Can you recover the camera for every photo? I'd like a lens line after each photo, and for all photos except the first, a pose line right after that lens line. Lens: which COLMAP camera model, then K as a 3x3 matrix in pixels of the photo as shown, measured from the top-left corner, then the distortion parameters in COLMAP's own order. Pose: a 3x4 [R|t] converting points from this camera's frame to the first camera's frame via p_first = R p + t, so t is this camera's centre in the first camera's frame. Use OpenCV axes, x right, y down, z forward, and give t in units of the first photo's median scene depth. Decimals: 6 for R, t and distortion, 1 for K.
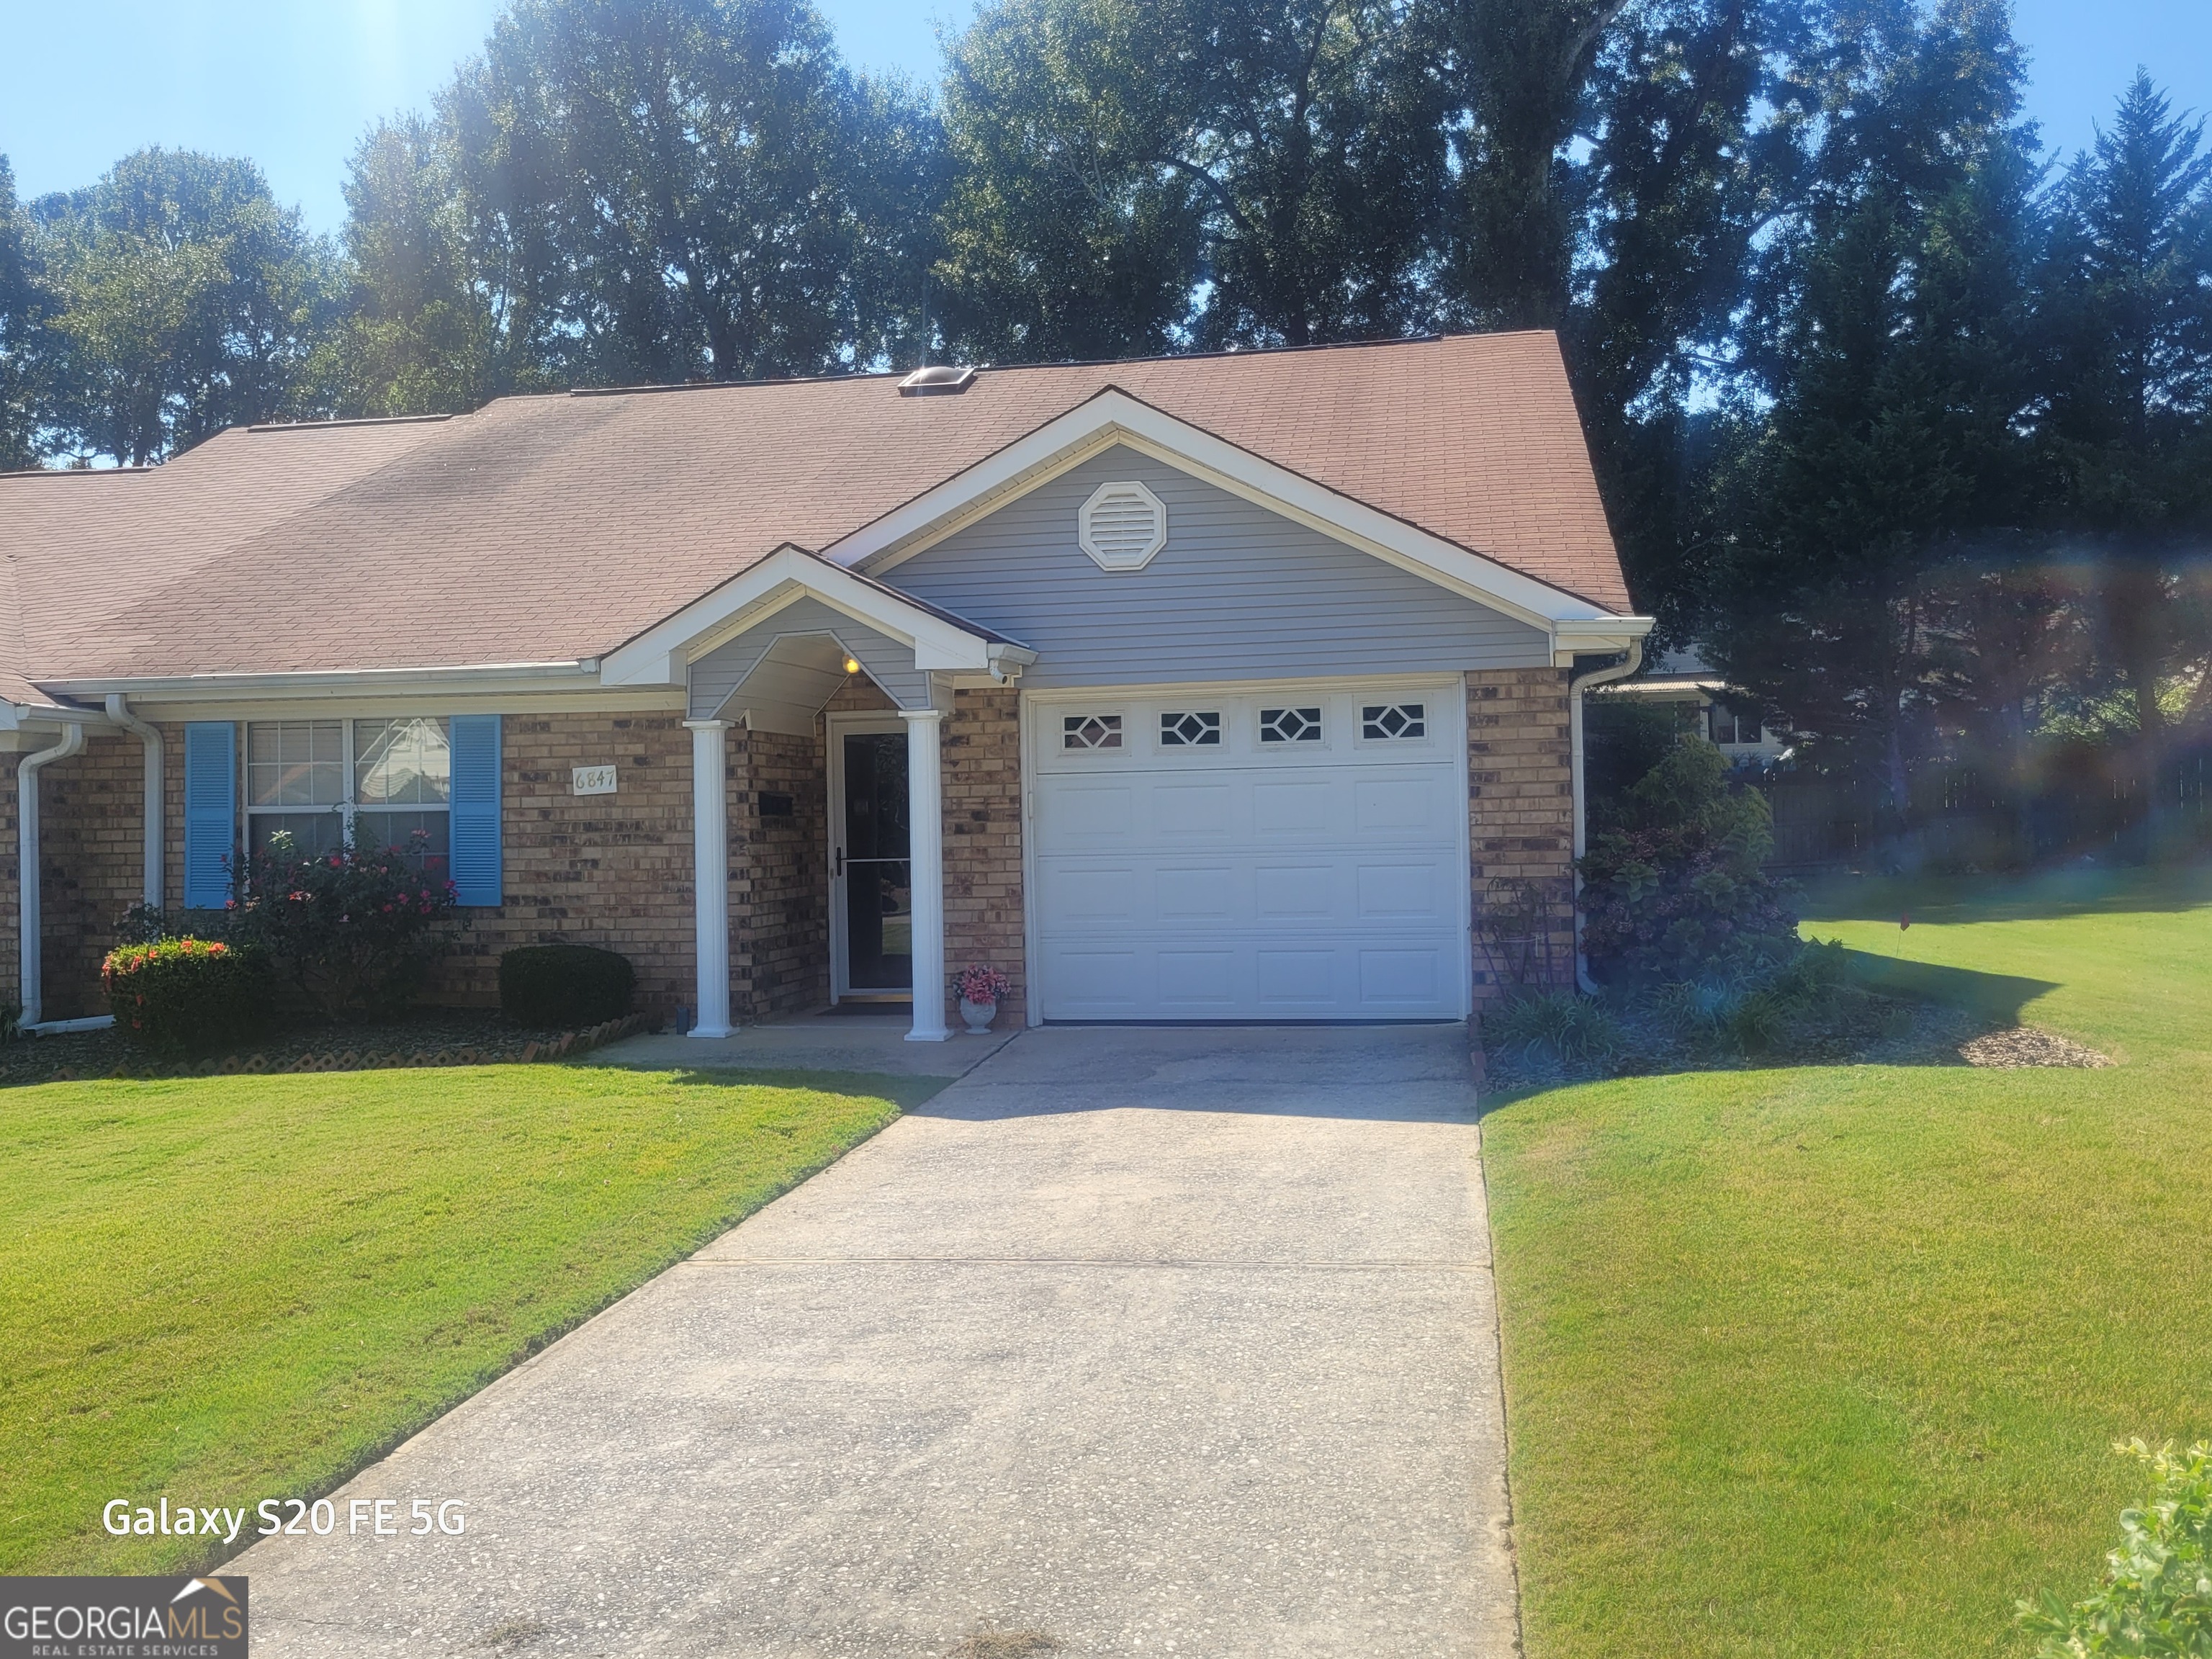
lens RADIAL K [[1854.3, 0, 1111.5], [0, 1854.3, 796.9], [0, 0, 1]] dist [0.051922, -0.047027]
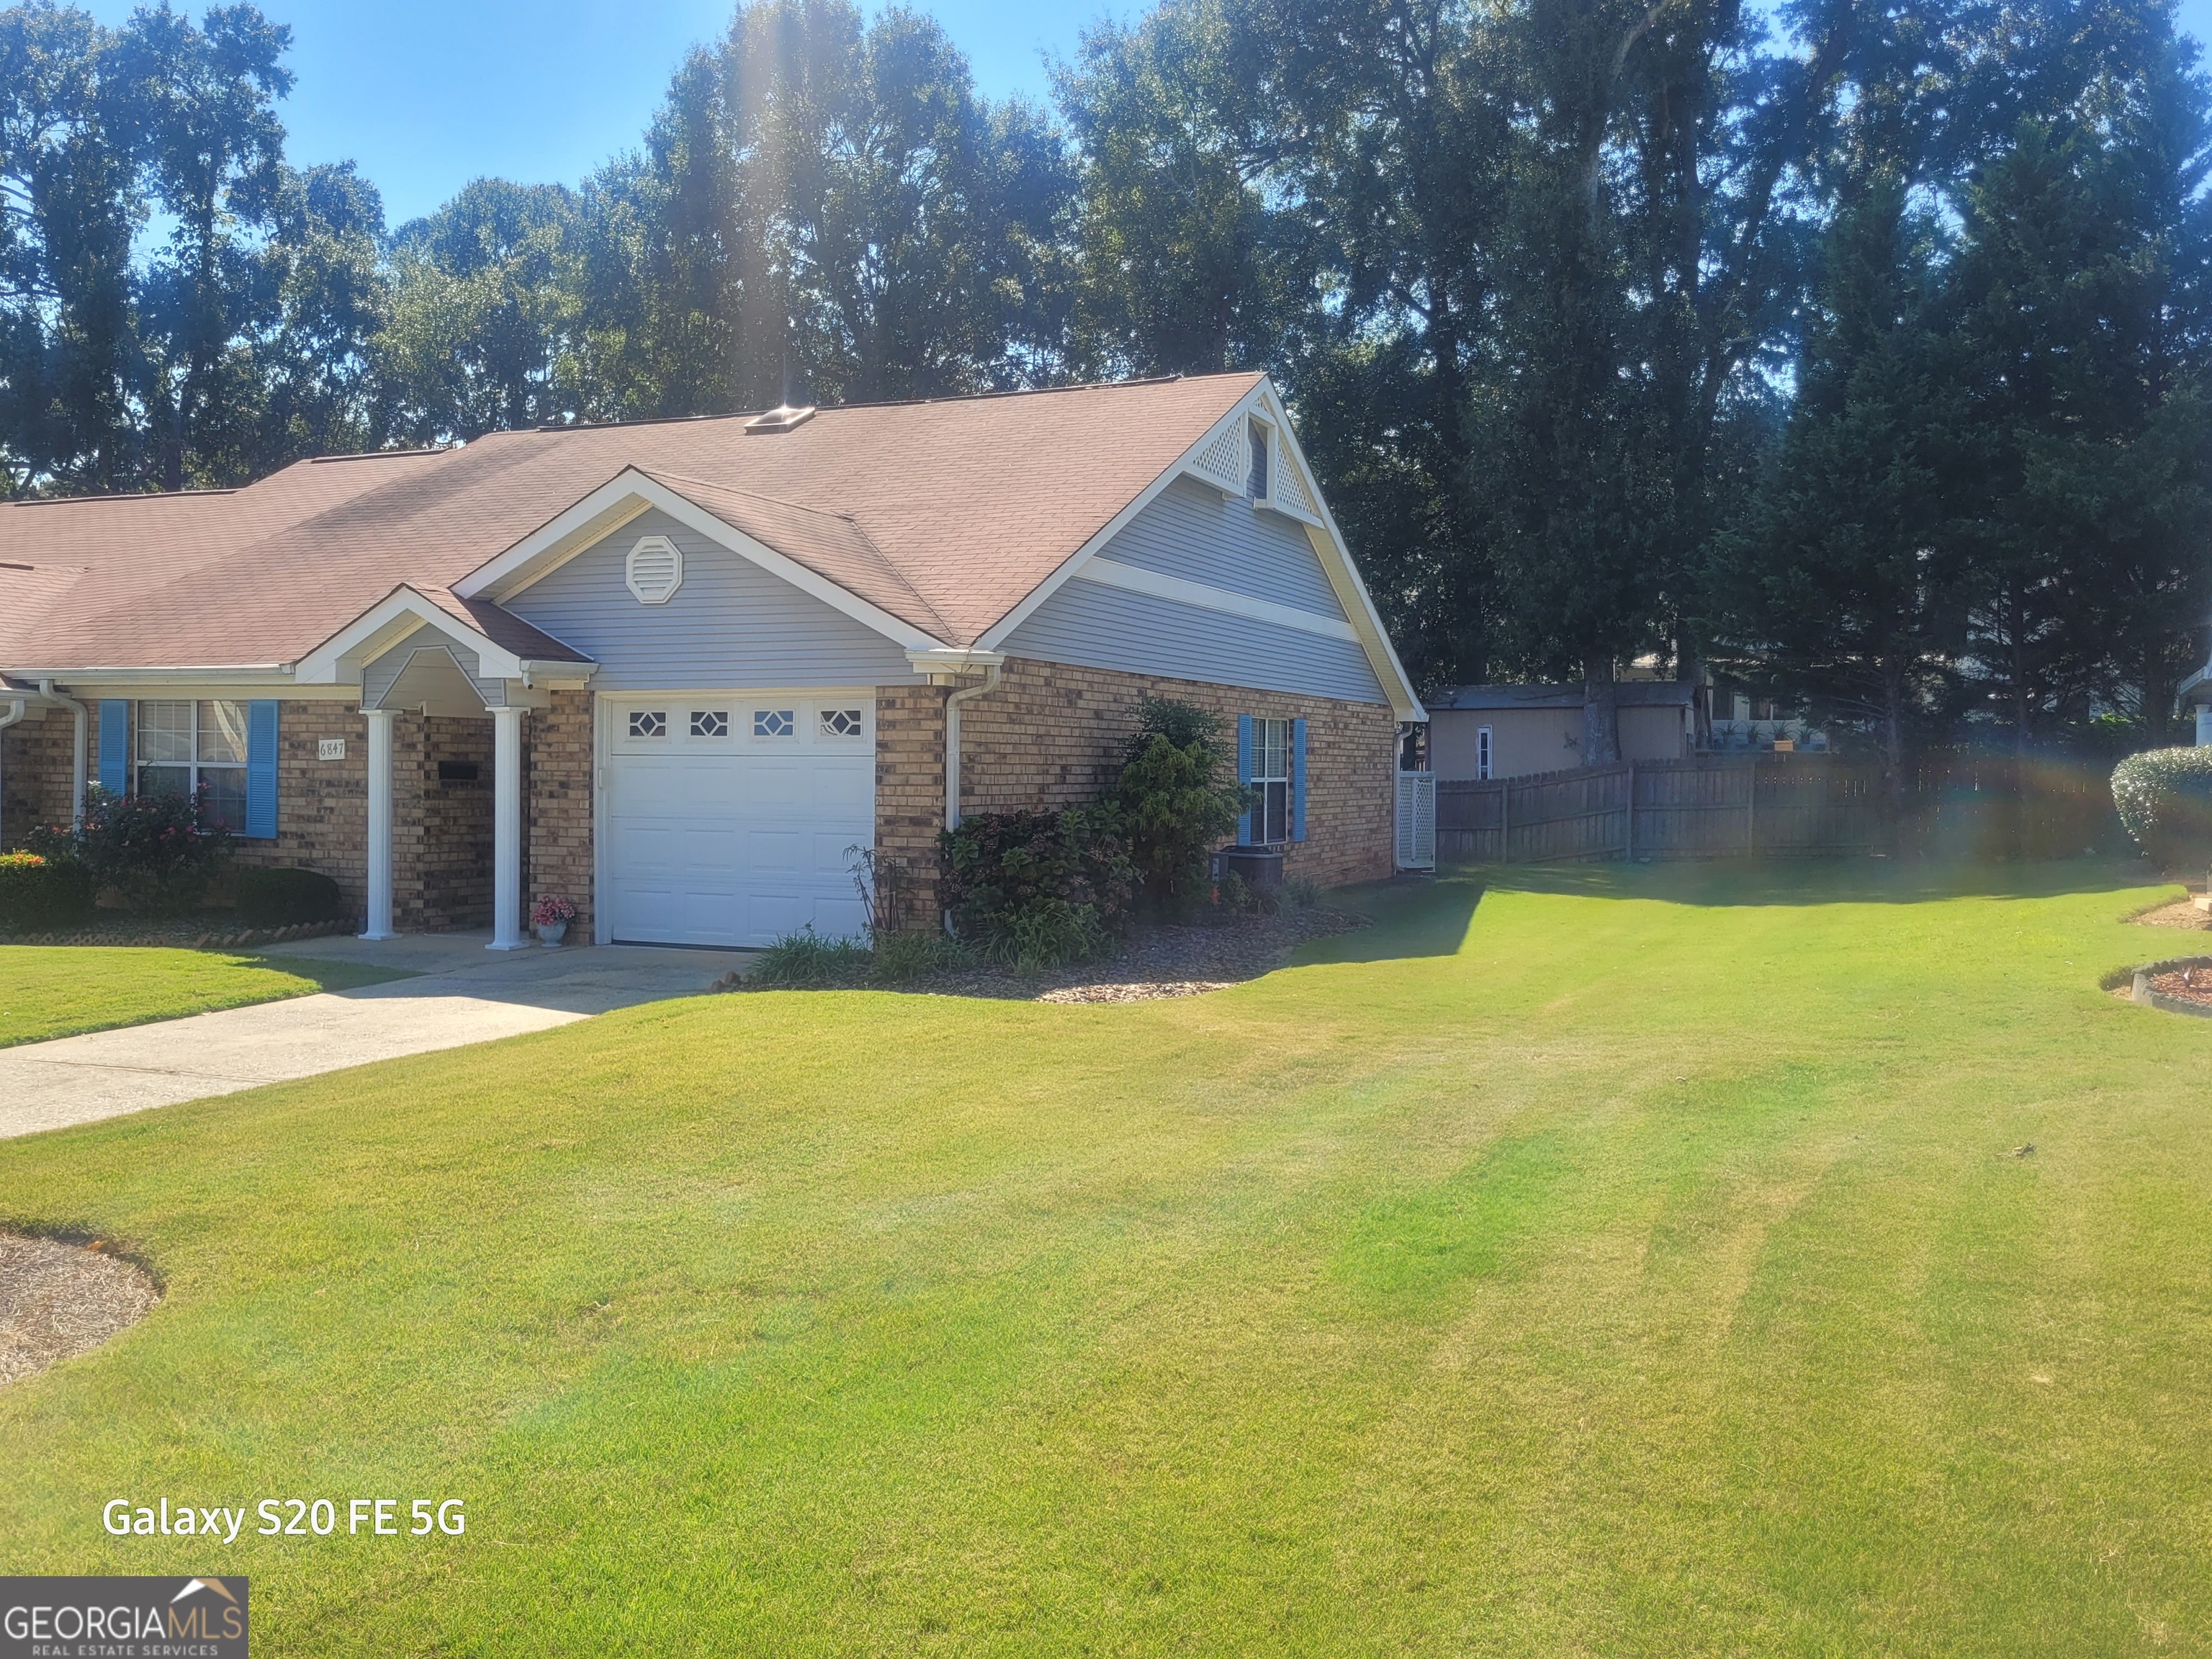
lens RADIAL K [[1854.3, 0, 1111.5], [0, 1854.3, 796.9], [0, 0, 1]] dist [0.051922, -0.047027]
pose [[0.972126, 0.033336, -0.232077, 0.602095], [-0.026472, 0.999117, 0.032628, -0.034305], [0.232960, -0.025575, 0.972150, -0.204679]]
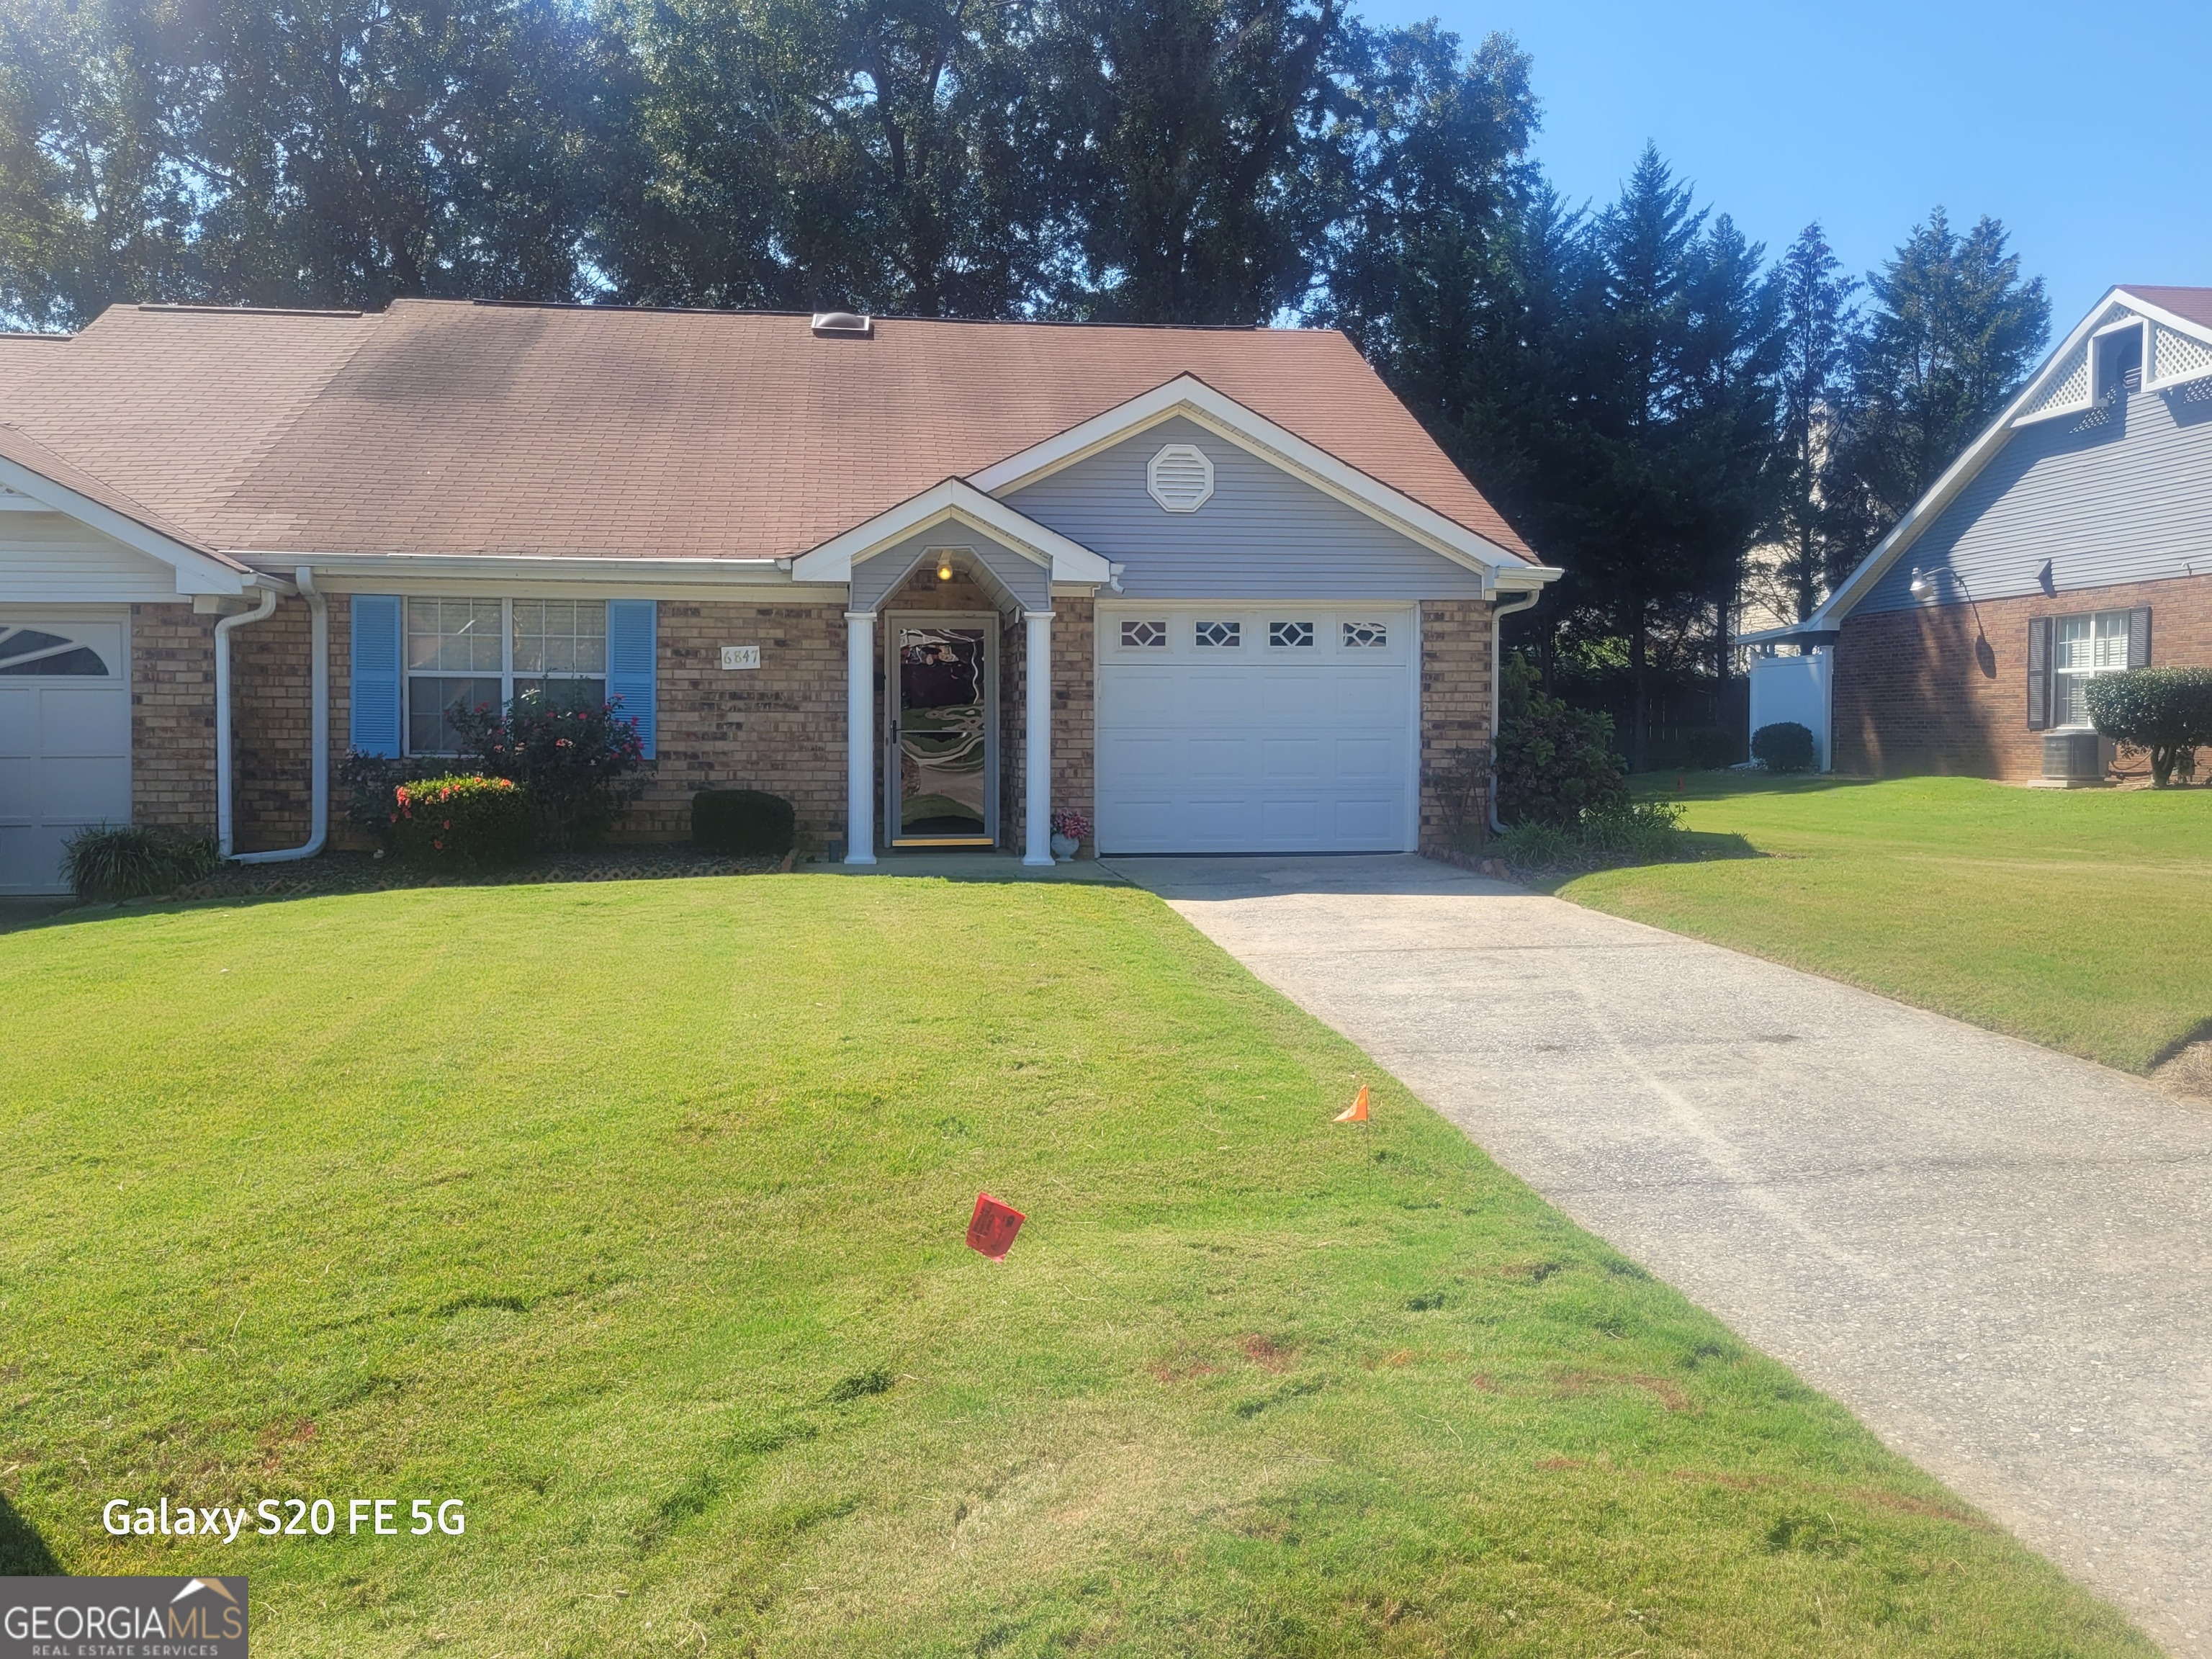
lens RADIAL K [[1854.3, 0, 1111.5], [0, 1854.3, 796.9], [0, 0, 1]] dist [0.051922, -0.047027]
pose [[0.952139, 0.012284, 0.305420, -0.418403], [-0.025053, 0.998967, 0.037924, 0.029974], [-0.304639, -0.043761, 0.951462, -0.238107]]
